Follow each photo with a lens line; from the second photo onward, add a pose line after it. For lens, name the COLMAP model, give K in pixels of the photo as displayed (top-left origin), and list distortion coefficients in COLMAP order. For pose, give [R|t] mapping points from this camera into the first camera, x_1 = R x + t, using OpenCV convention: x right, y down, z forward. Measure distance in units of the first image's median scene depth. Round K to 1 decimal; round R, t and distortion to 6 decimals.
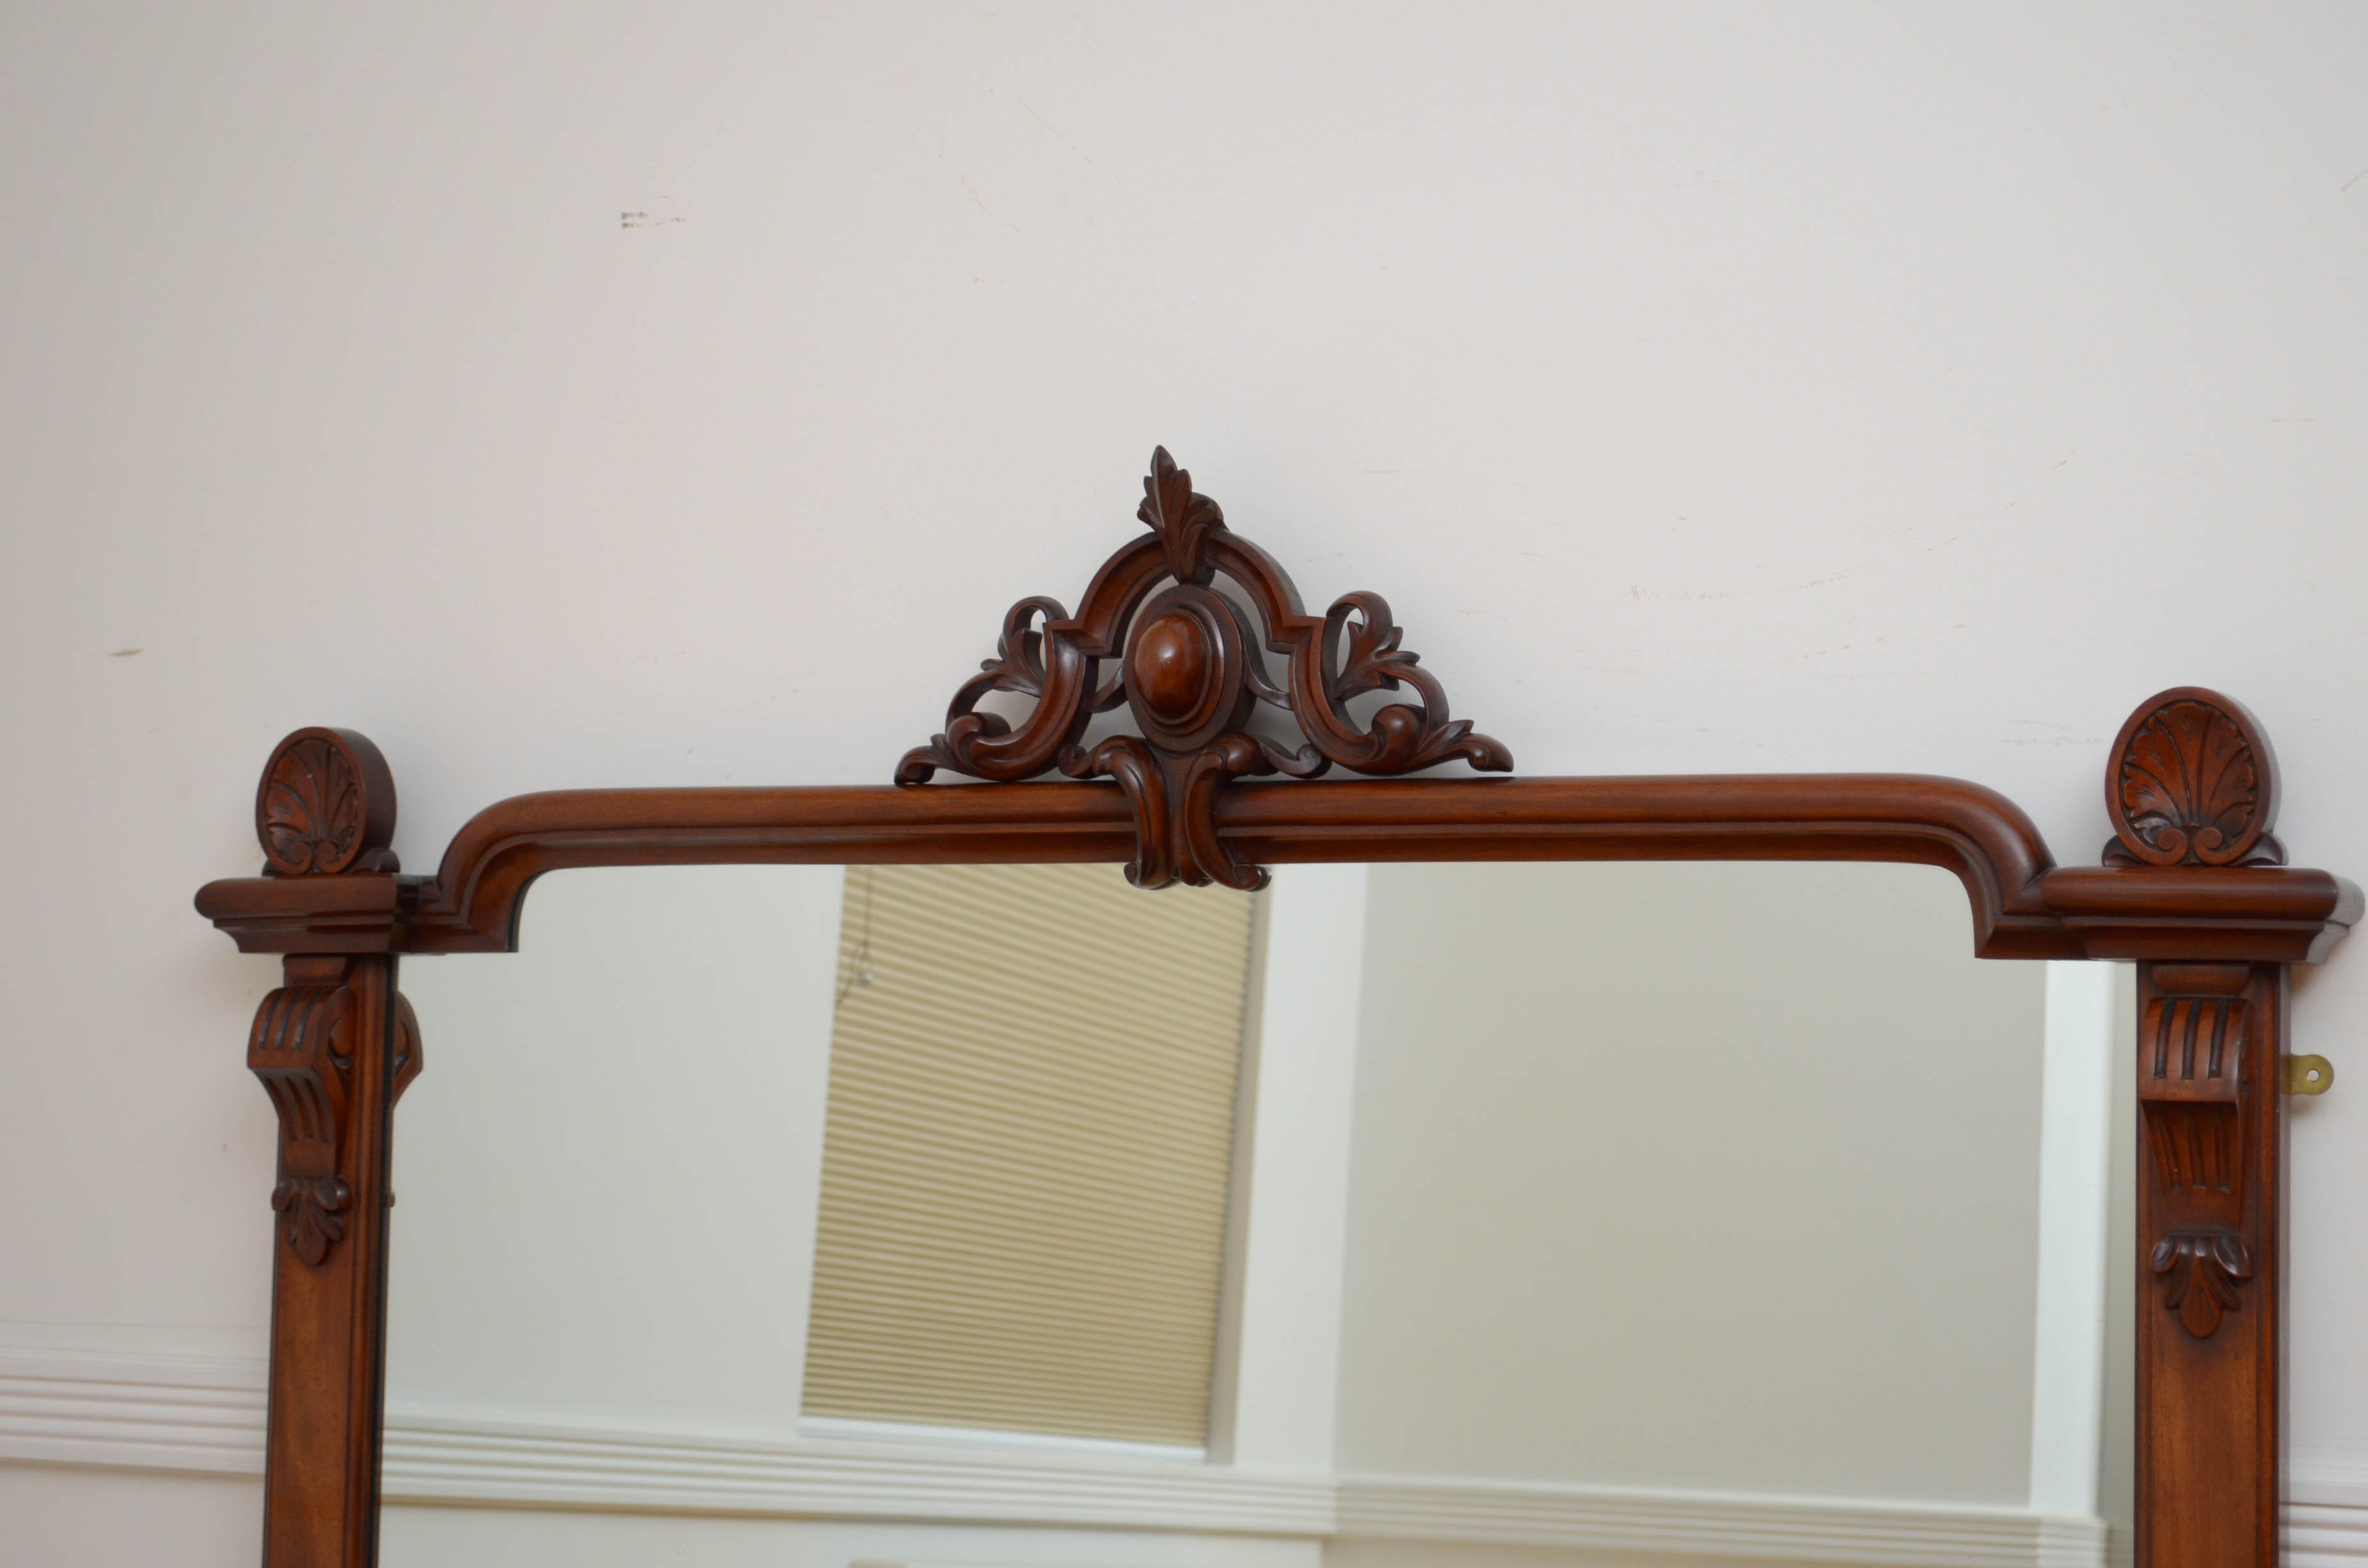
lens RADIAL K [[4528.9, 0, 1184.0], [0, 4528.9, 784.0], [0, 0, 1]] dist [-0.013721, 0.049367]
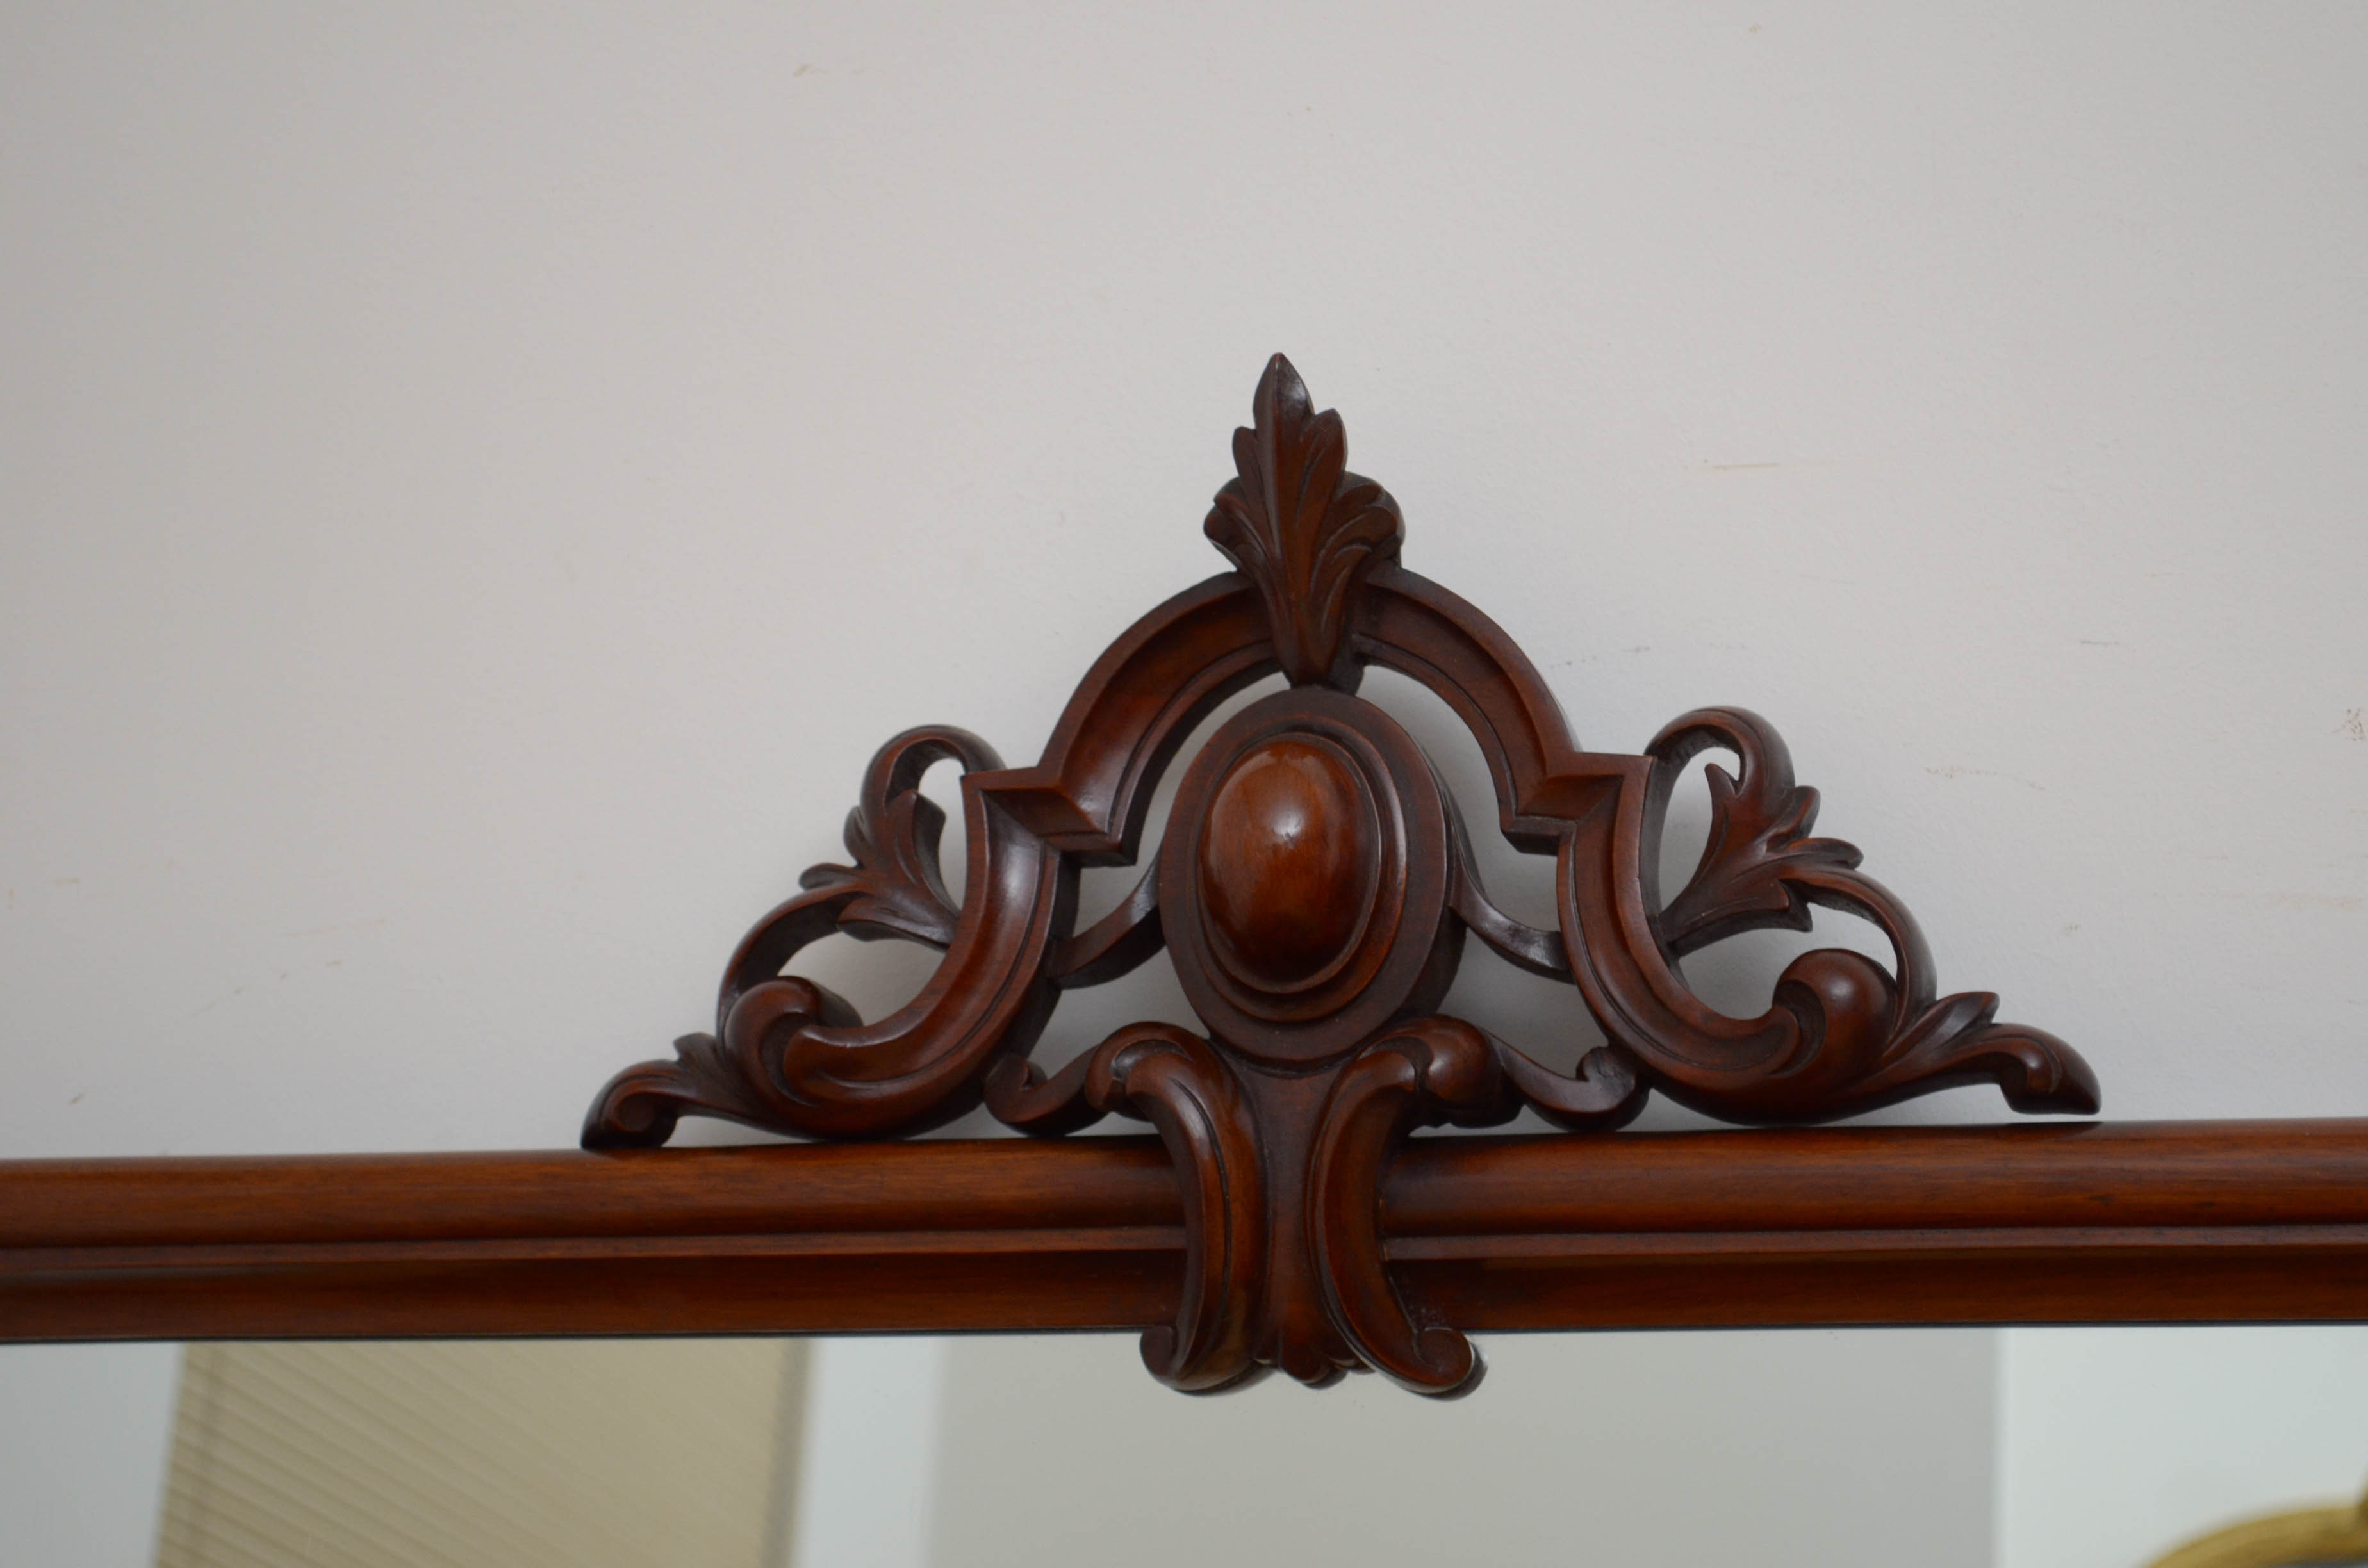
lens RADIAL K [[4654.2, 0, 1184.0], [0, 4654.2, 784.0], [0, 0, 1]] dist [0.001183, 0.002900]
pose [[0.981489, 0.055609, 0.183265, -0.093821], [-0.018682, 0.980153, -0.197361, 0.054574], [-0.190603, 0.190284, 0.963049, 0.568645]]
